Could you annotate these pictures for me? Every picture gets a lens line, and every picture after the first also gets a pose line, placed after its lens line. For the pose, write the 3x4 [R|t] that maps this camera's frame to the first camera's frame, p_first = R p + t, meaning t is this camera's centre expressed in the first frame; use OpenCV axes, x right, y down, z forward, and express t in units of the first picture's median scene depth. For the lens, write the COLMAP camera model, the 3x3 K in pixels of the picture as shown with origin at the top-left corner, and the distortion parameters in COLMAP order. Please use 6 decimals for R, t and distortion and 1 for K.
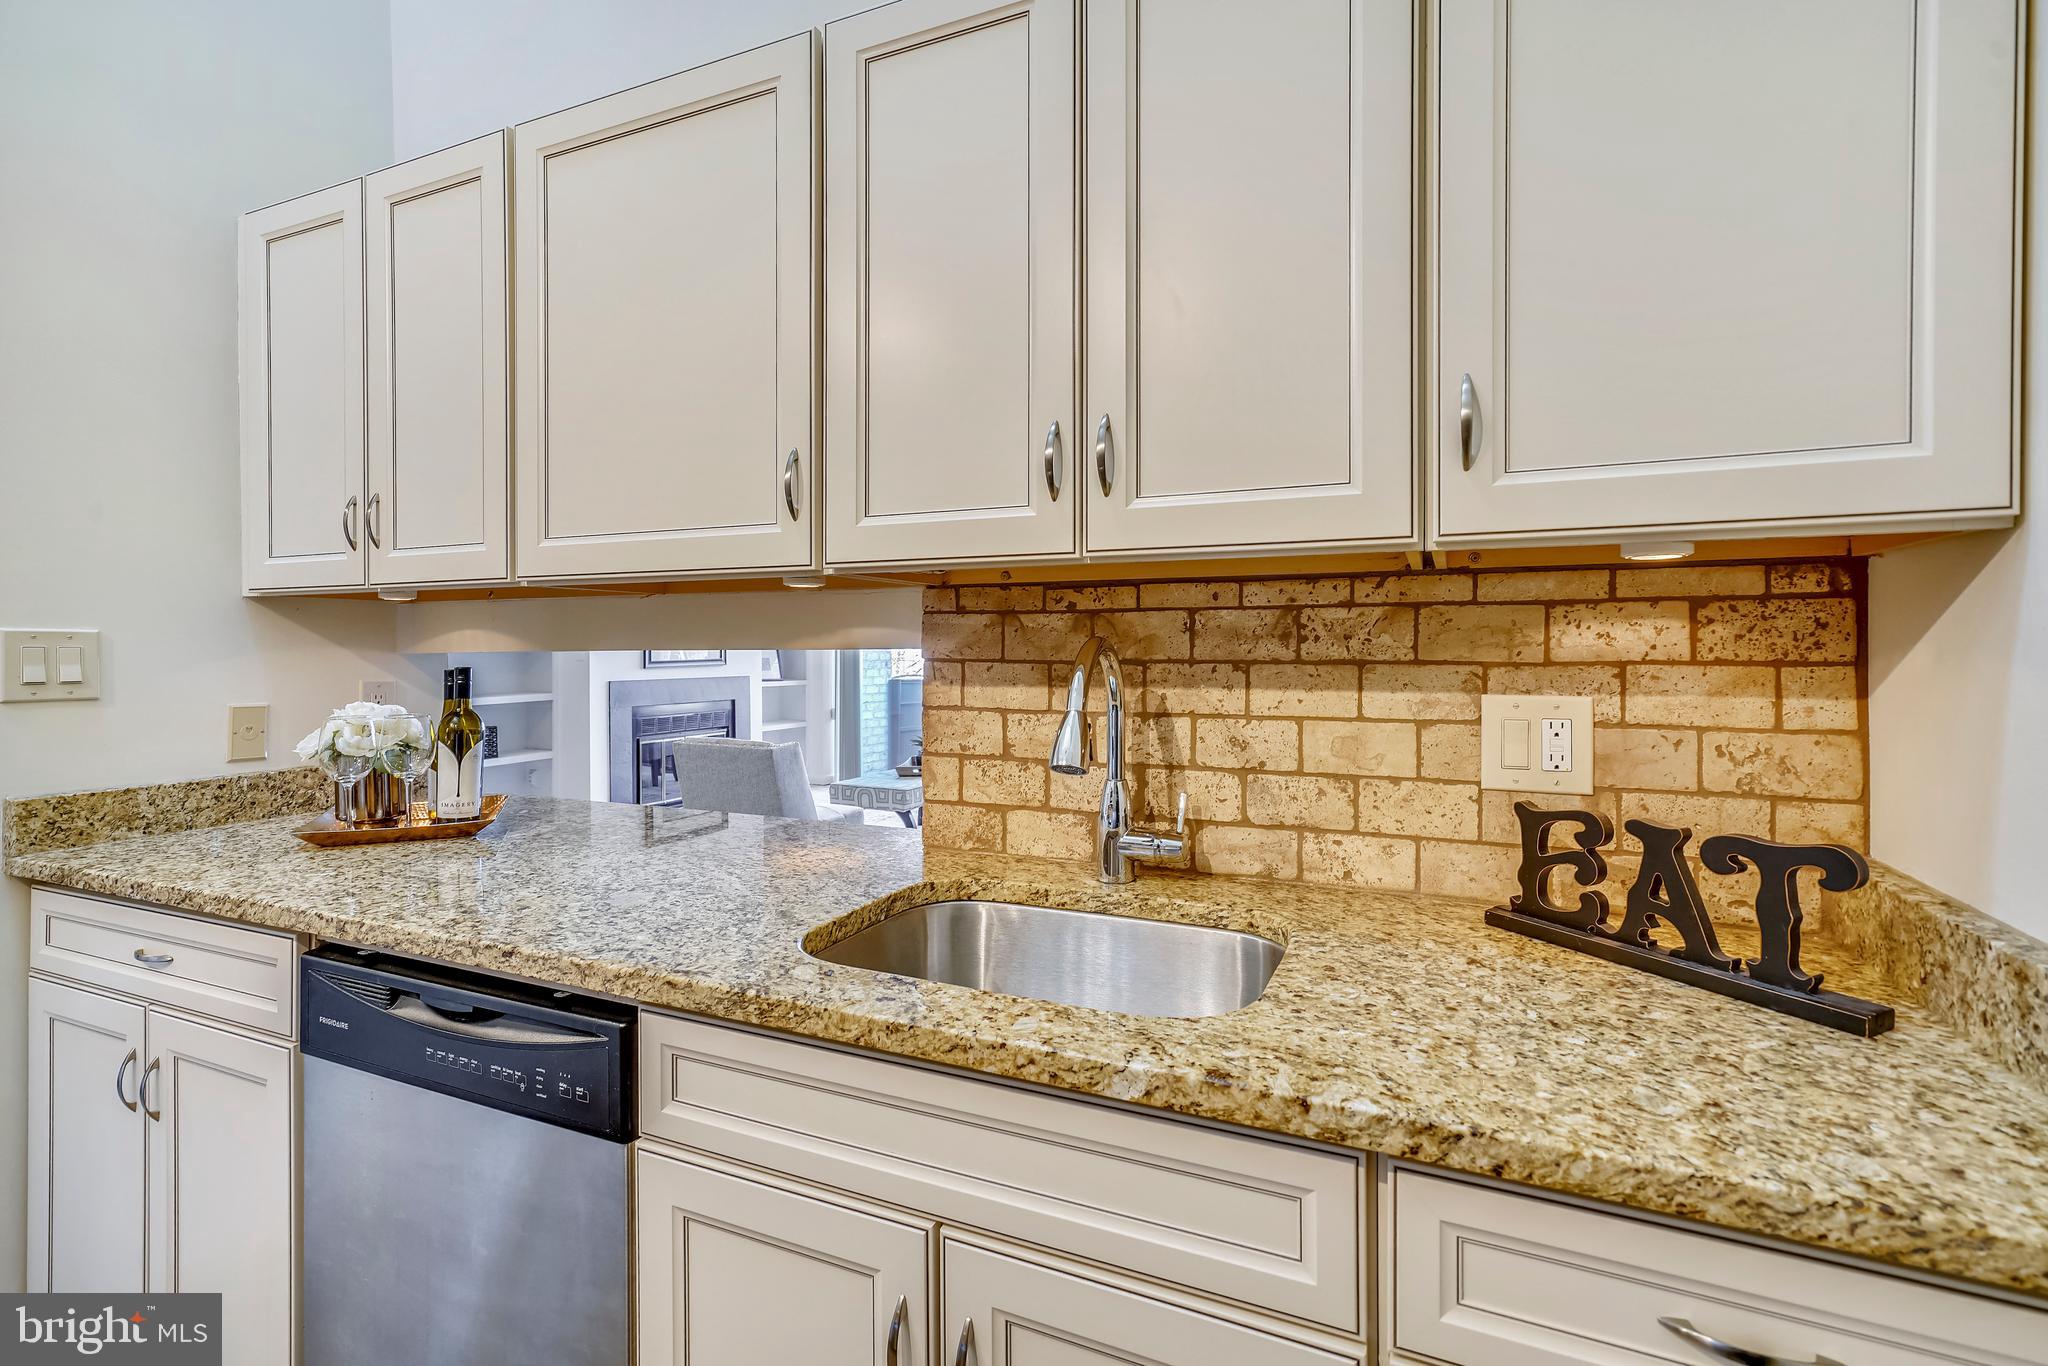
lens RADIAL K [[952.9, 0, 1008.4], [0, 952.9, 648.6], [0, 0, 1]] dist [0.000315, 0.001014]
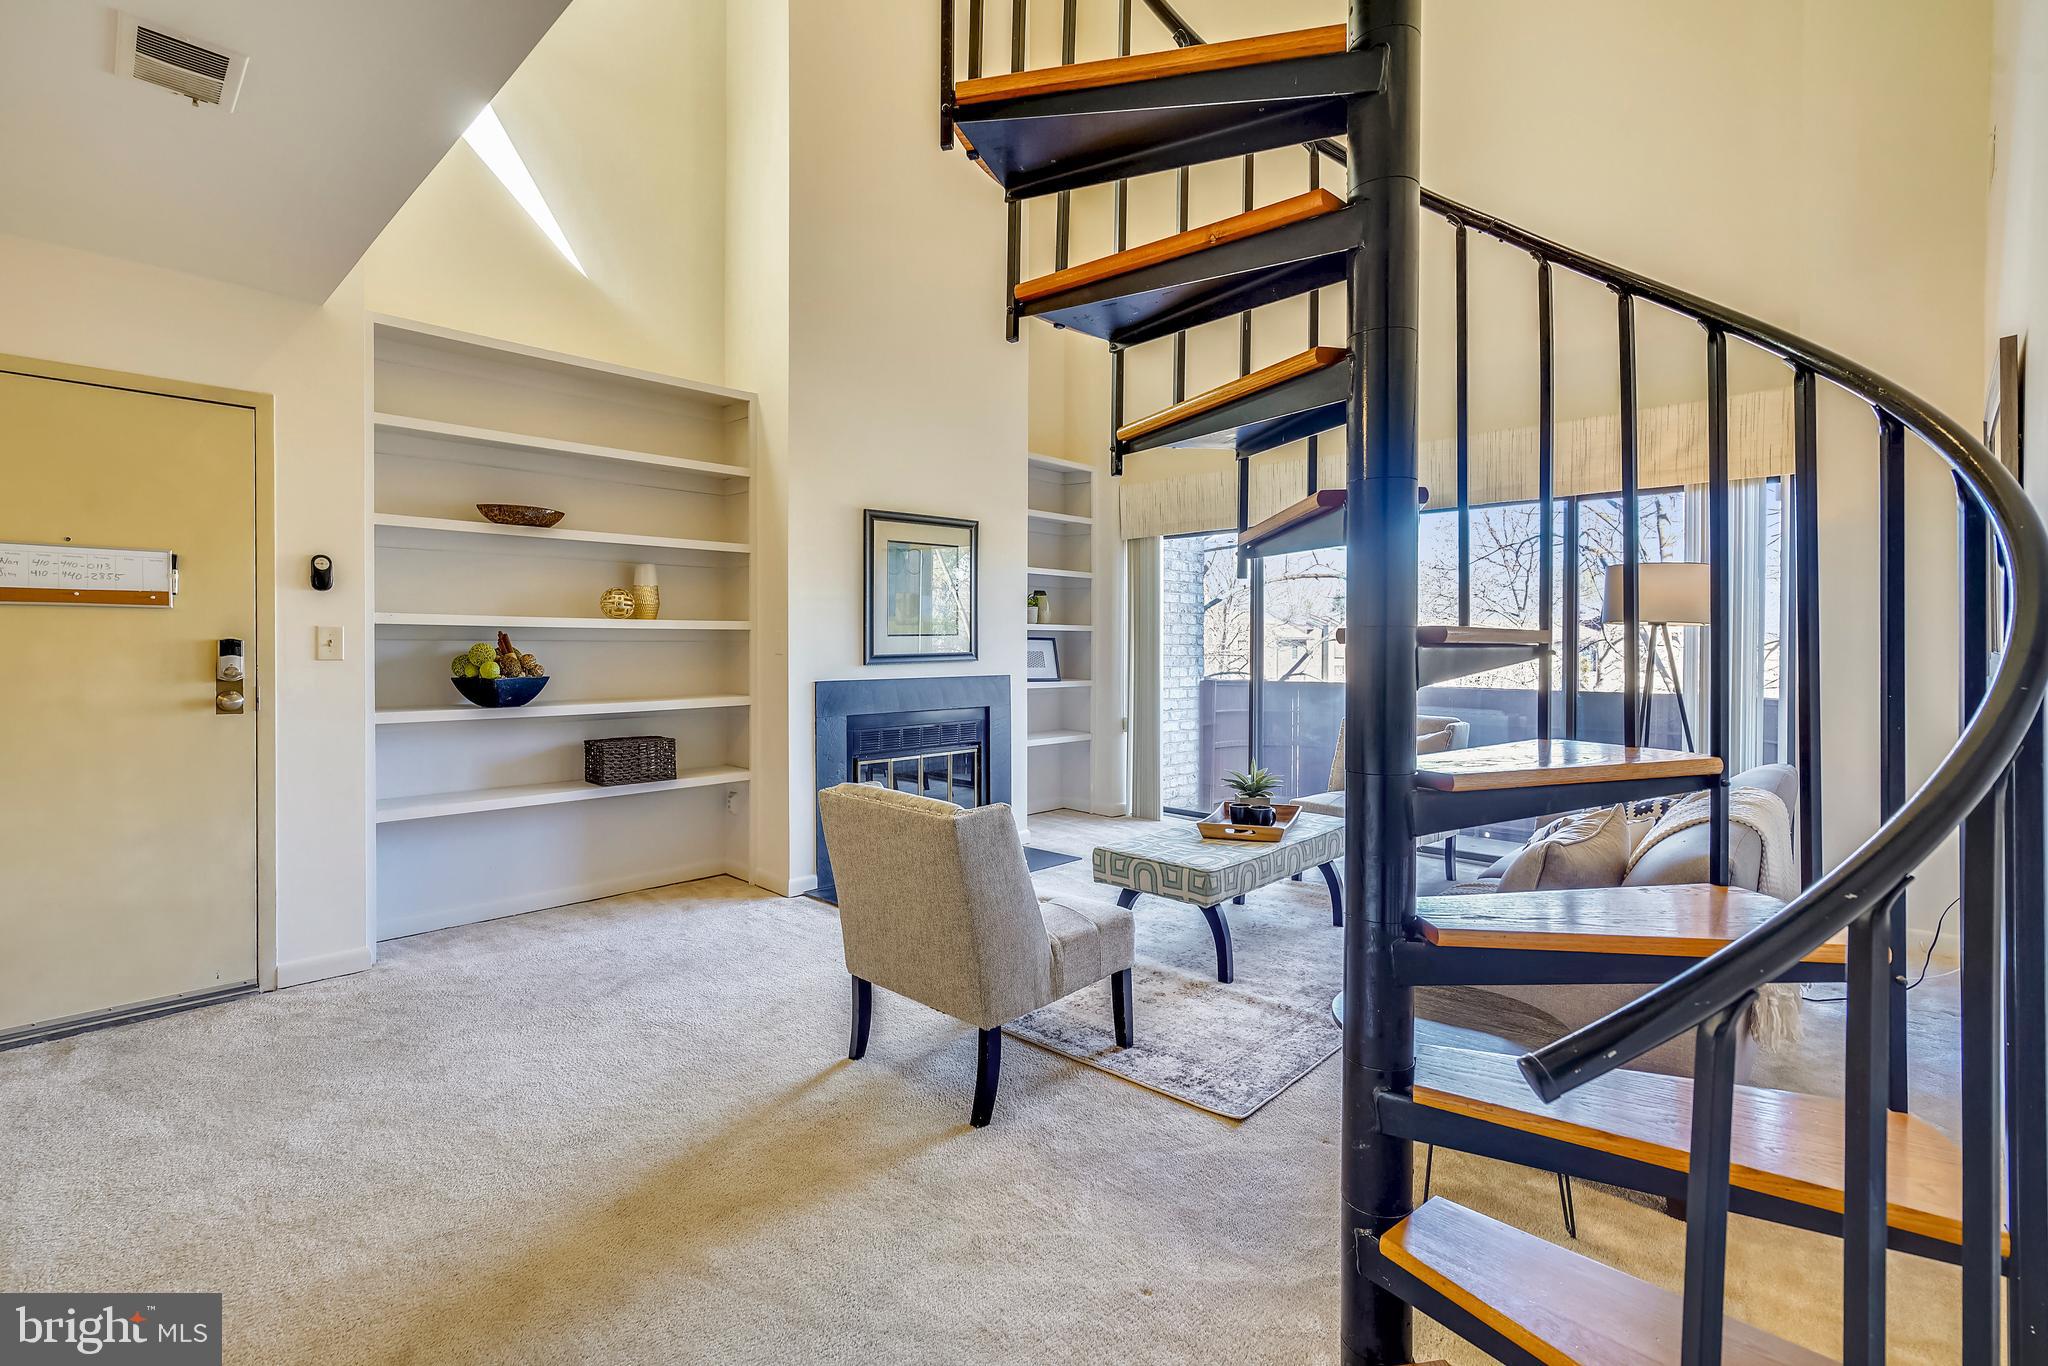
lens RADIAL K [[952.9, 0, 1008.4], [0, 952.9, 648.6], [0, 0, 1]] dist [0.000315, 0.001014]
pose [[0.943421, 0.003305, -0.331580, -0.059118], [-0.000774, 0.999970, 0.007765, 0.004249], [0.331596, -0.007069, 0.943395, 0.795161]]
